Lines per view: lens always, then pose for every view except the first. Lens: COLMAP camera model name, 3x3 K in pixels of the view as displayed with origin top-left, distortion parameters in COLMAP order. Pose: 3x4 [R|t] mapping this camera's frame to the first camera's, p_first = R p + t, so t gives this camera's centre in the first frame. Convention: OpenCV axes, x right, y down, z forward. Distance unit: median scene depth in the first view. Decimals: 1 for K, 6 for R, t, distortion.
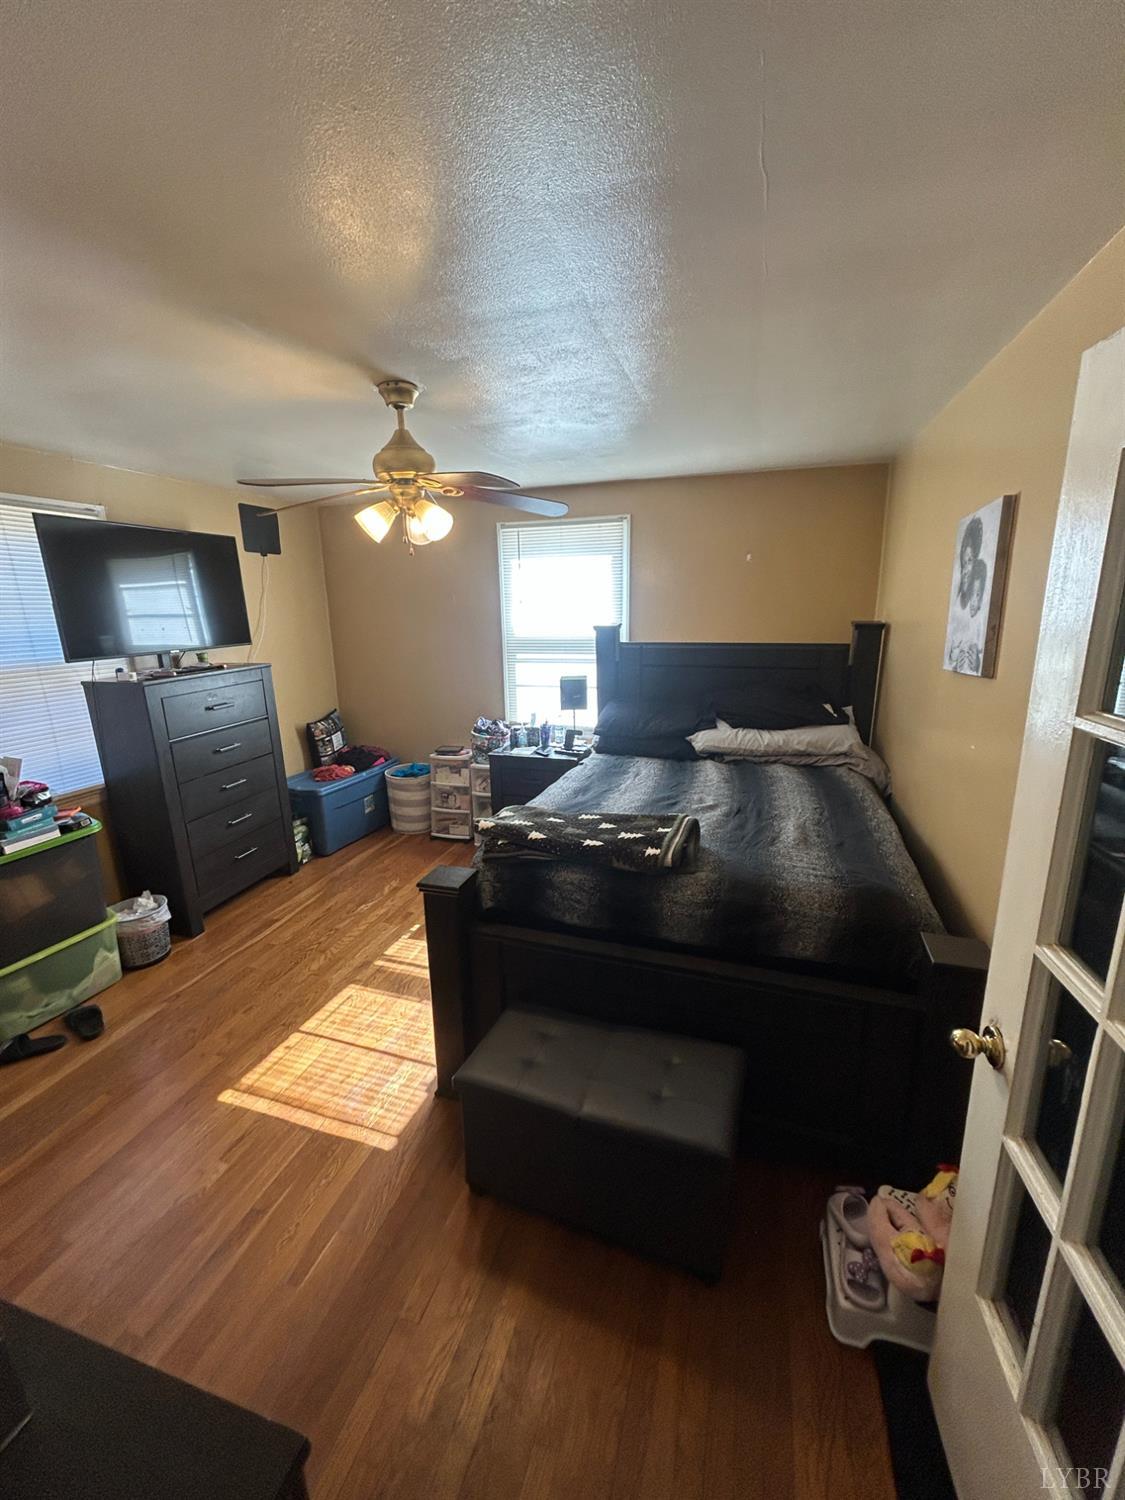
lens RADIAL K [[599.4, 0, 563.7], [0, 599.4, 745.5], [0, 0, 1]] dist [-0.001175, -0.000039]
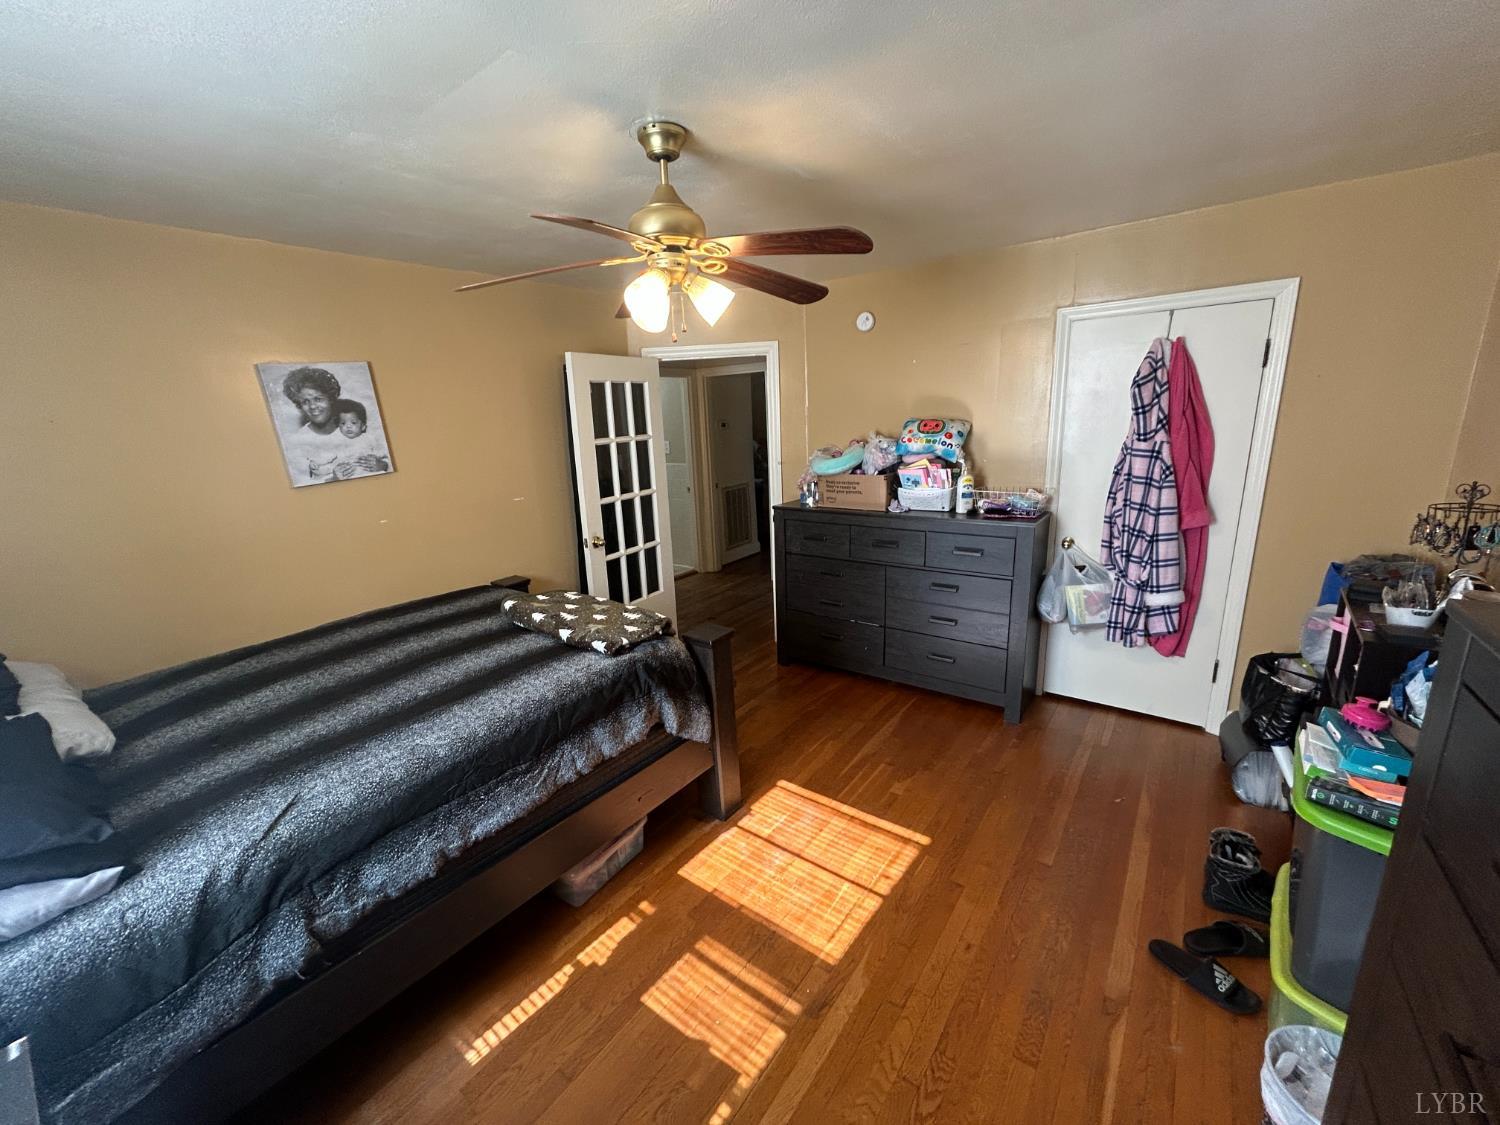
lens RADIAL K [[599.4, 0, 753.0], [0, 599.4, 562.7], [0, 0, 1]] dist [-0.001175, -0.000039]
pose [[-0.943207, -0.021379, 0.331516, -0.572543], [0.135616, 0.886207, 0.442996, -0.359953], [-0.303263, 0.462796, -0.832978, 1.632398]]
